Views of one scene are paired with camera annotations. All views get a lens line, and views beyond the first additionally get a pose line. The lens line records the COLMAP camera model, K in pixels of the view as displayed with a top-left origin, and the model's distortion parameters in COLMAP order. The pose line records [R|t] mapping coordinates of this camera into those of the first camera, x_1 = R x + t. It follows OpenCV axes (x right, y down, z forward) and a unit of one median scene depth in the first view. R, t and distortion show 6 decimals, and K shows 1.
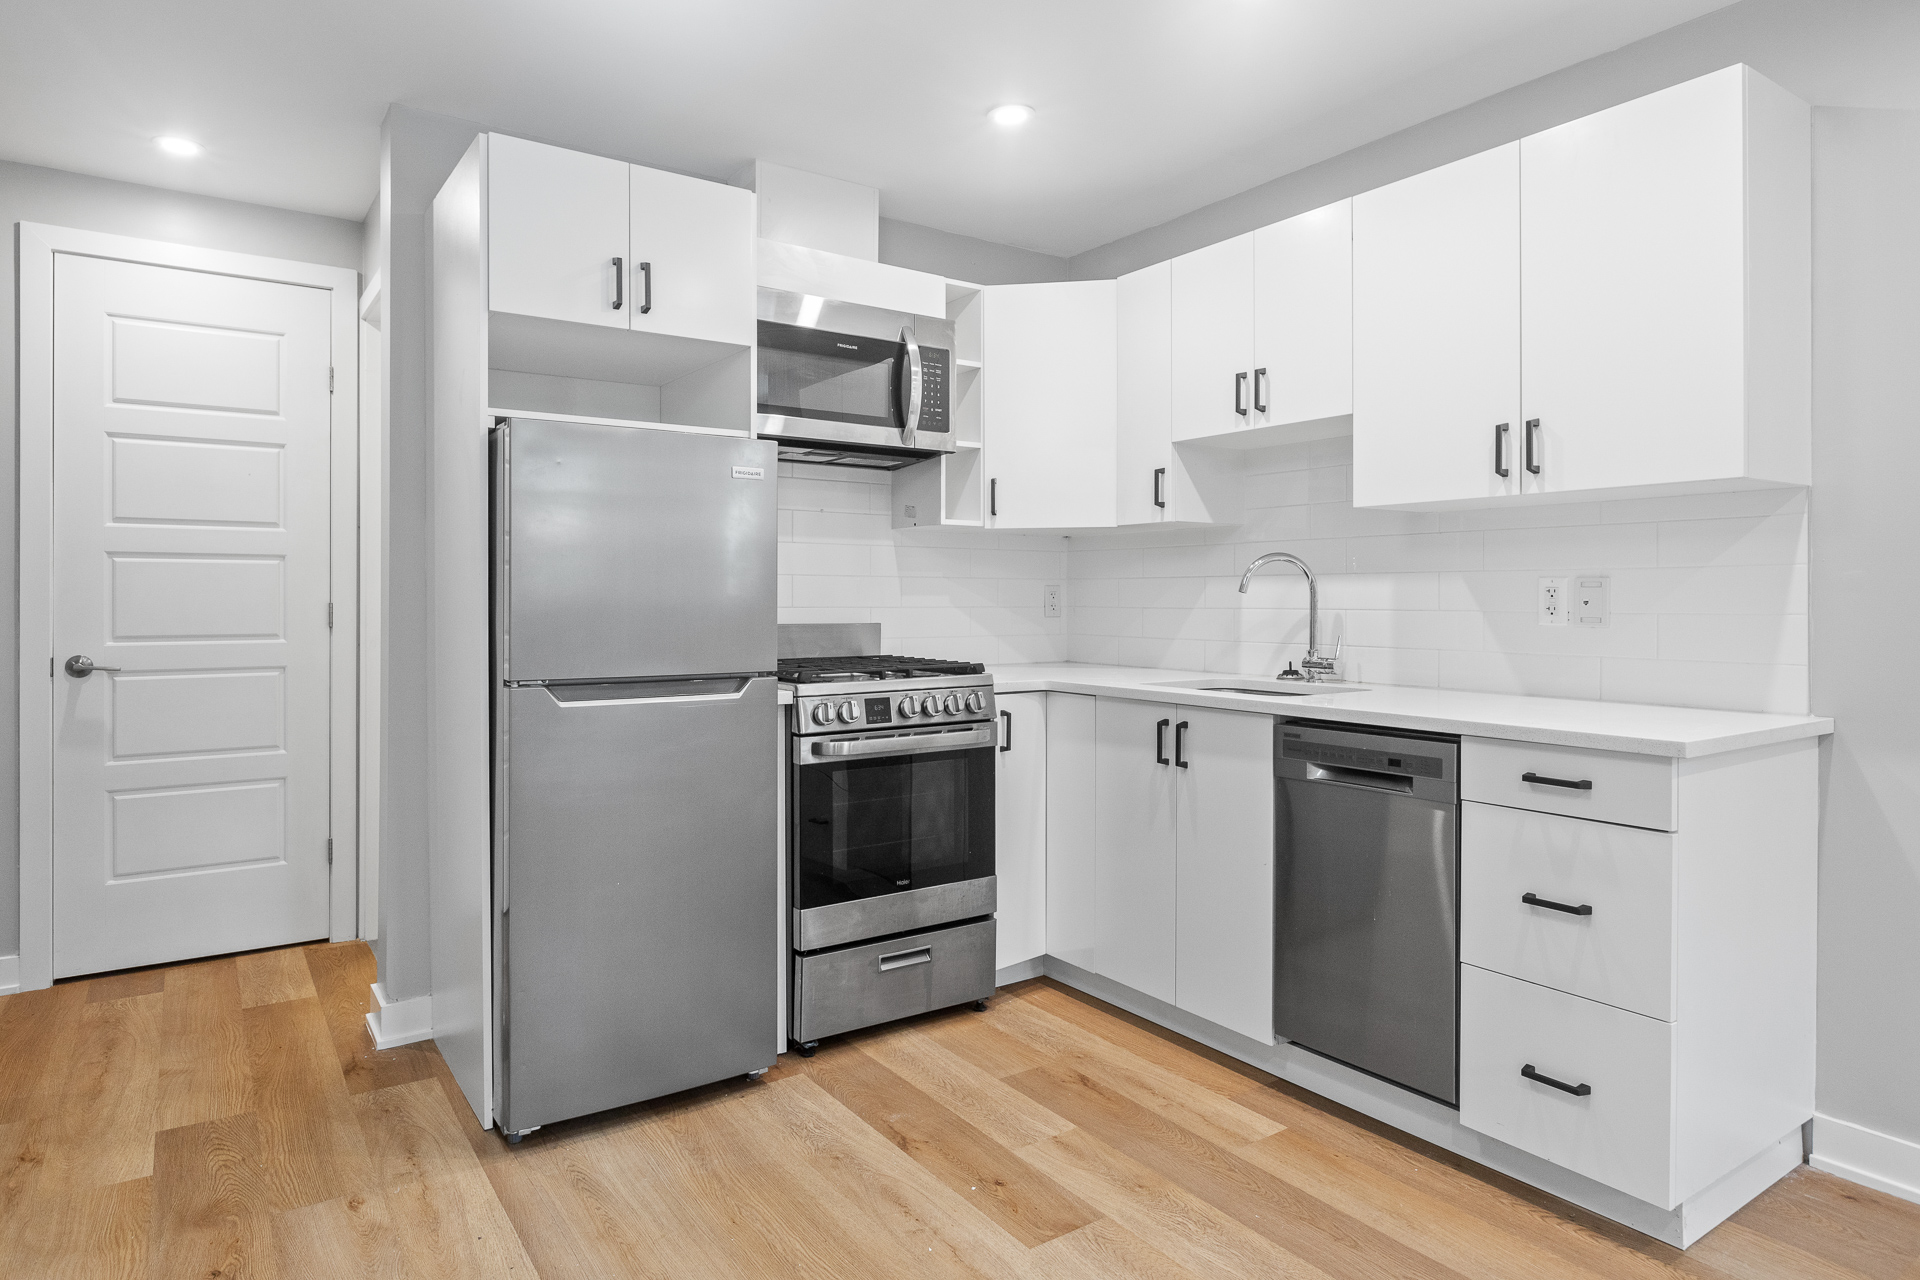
lens RADIAL K [[1138.2, 0, 959.2], [0, 1138.2, 602.6], [0, 0, 1]] dist [-0.001733, -0.000123]
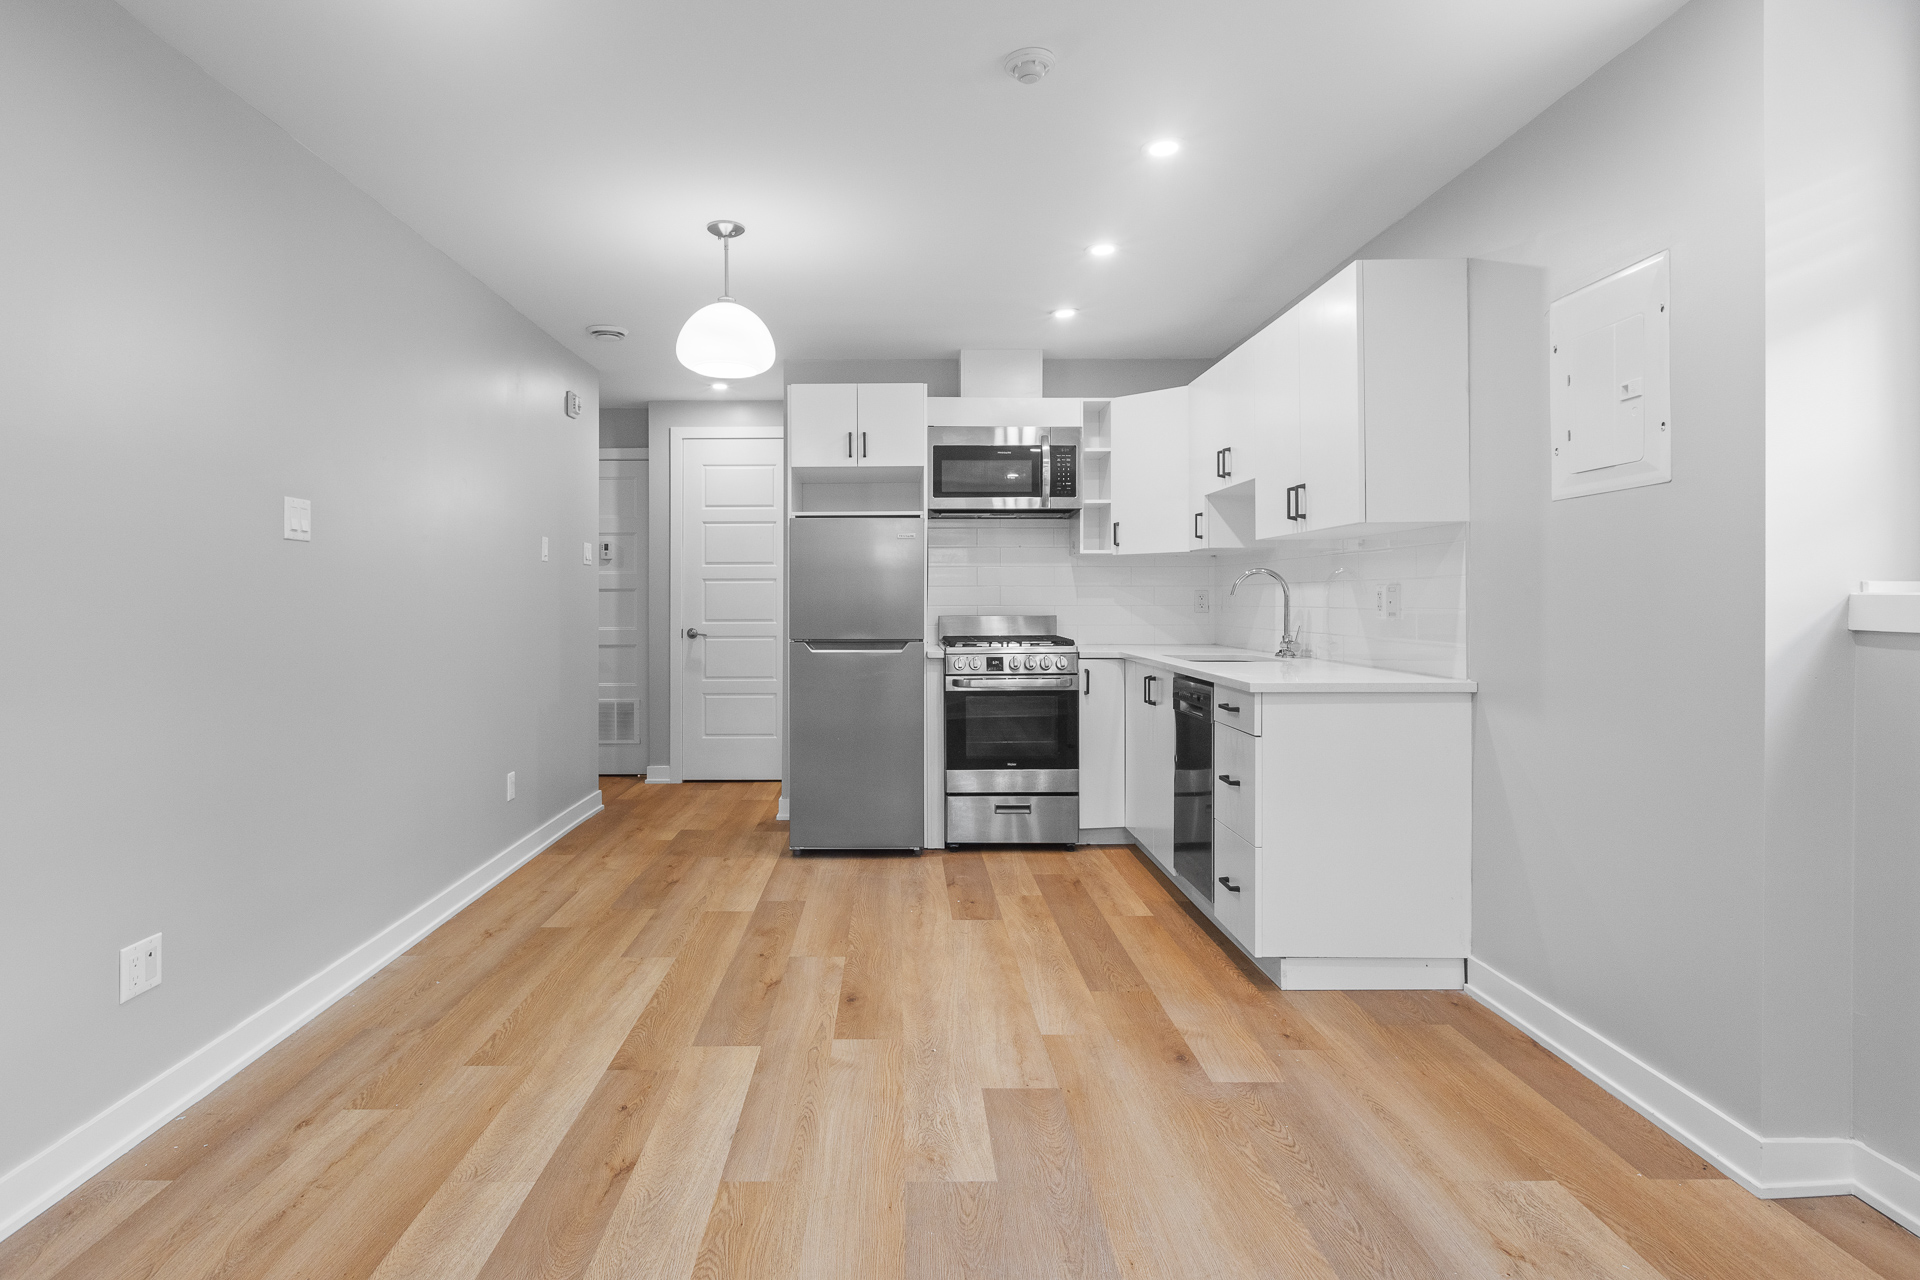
lens RADIAL K [[1072.9, 0, 886.3], [0, 1072.9, 593.6], [0, 0, 1]] dist [0.019187, -0.000199]
pose [[0.806519, -0.005570, -0.591182, 0.793102], [0.000698, 0.999964, -0.008469, -0.000257], [0.591208, 0.006418, 0.806493, -0.450308]]
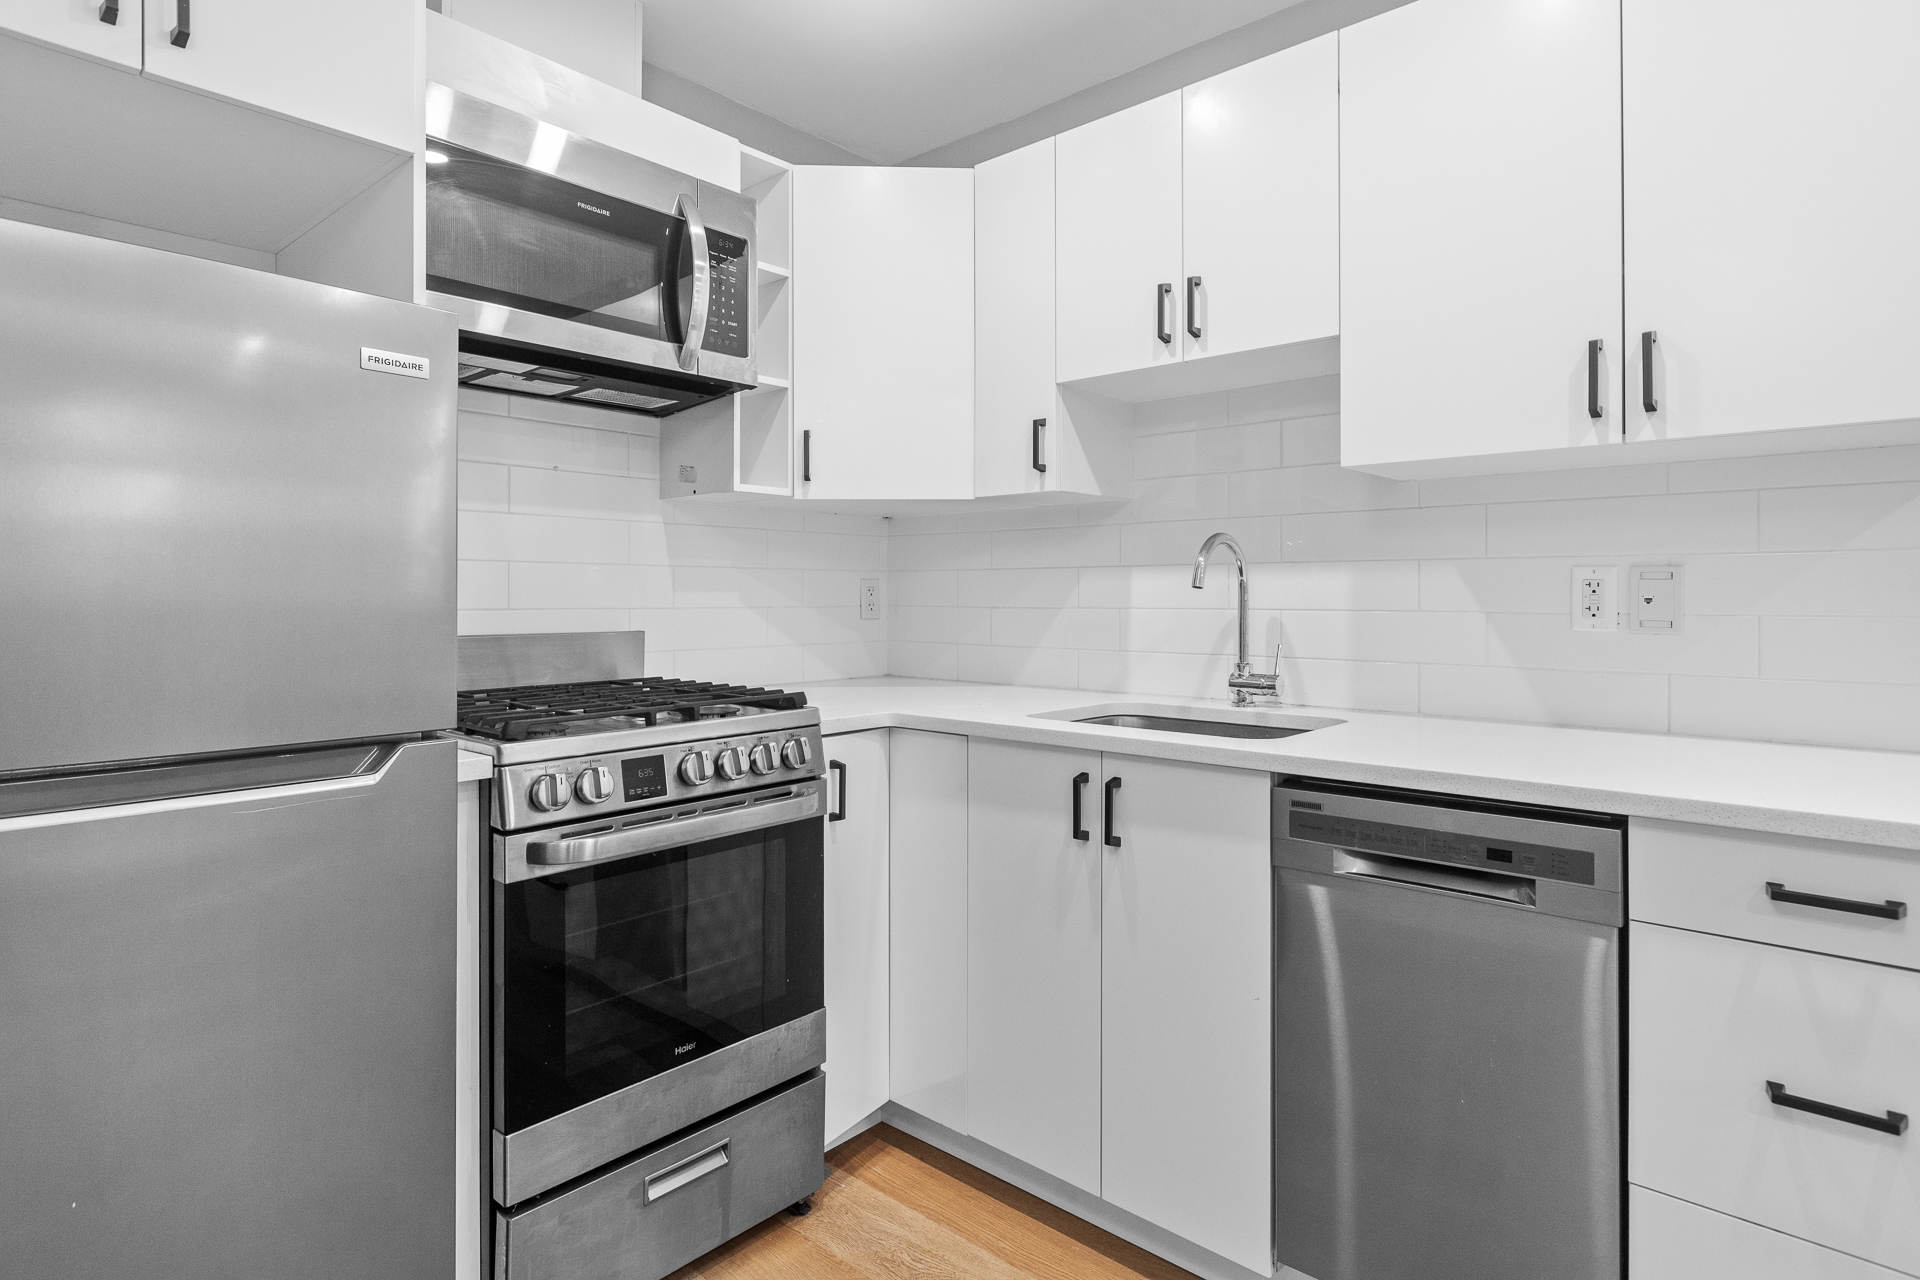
lens RADIAL K [[1013.1, 0, 941.0], [0, 1013.1, 587.1], [0, 0, 1]] dist [-0.002093, -0.000247]
pose [[0.974699, 0.000386, 0.223519, -0.038019], [0.002161, 0.999936, -0.011150, -0.002121], [-0.223509, 0.011351, 0.974636, 0.437461]]
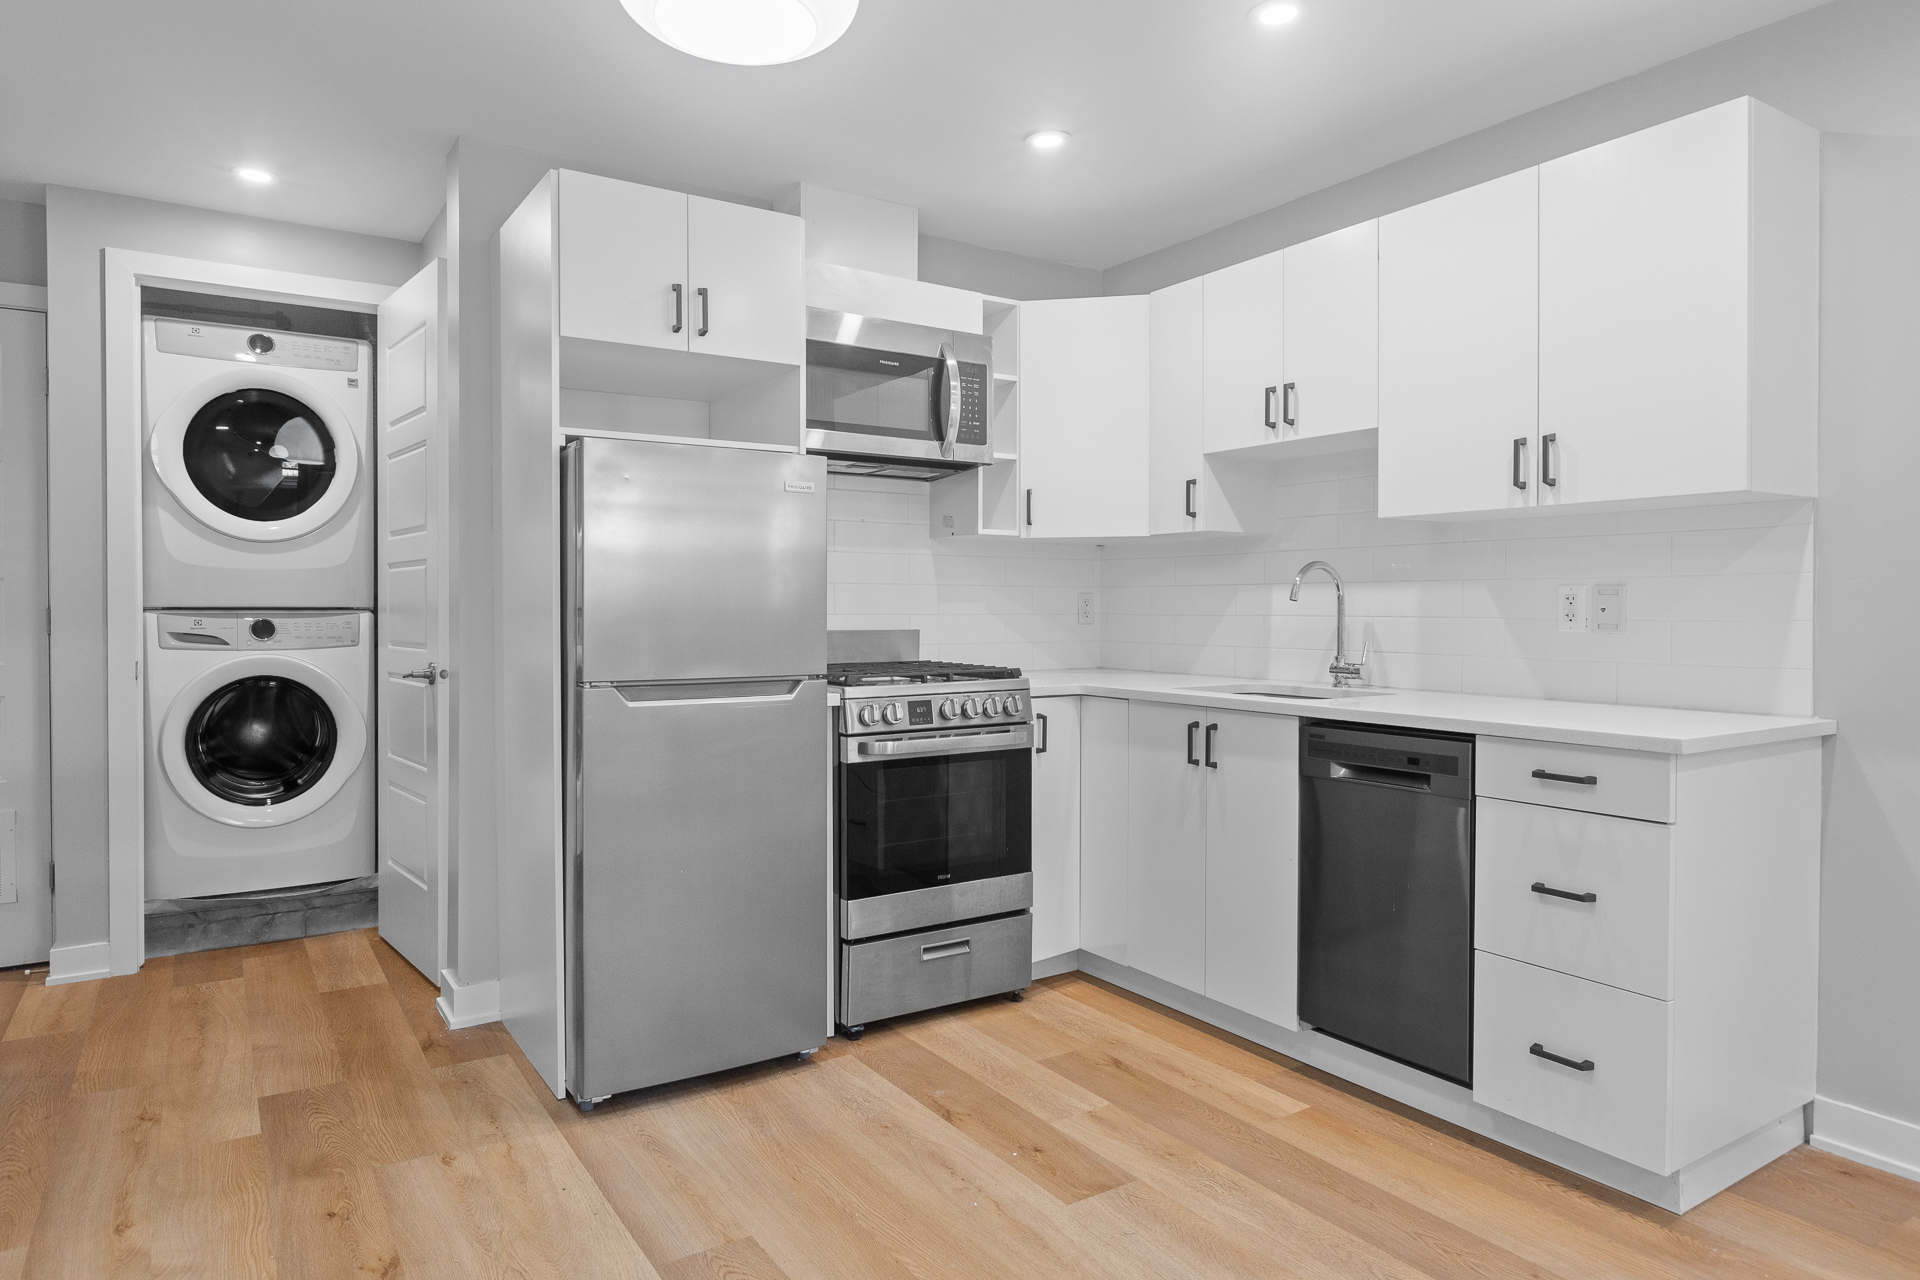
lens RADIAL K [[1182.8, 0, 954.5], [0, 1182.8, 624.3], [0, 0, 1]] dist [0.002148, -0.000378]
pose [[0.999675, 0.000752, -0.025487, -0.012439], [-0.000469, 0.999938, 0.011124, 0.001528], [0.025494, -0.011109, 0.999613, -0.088968]]
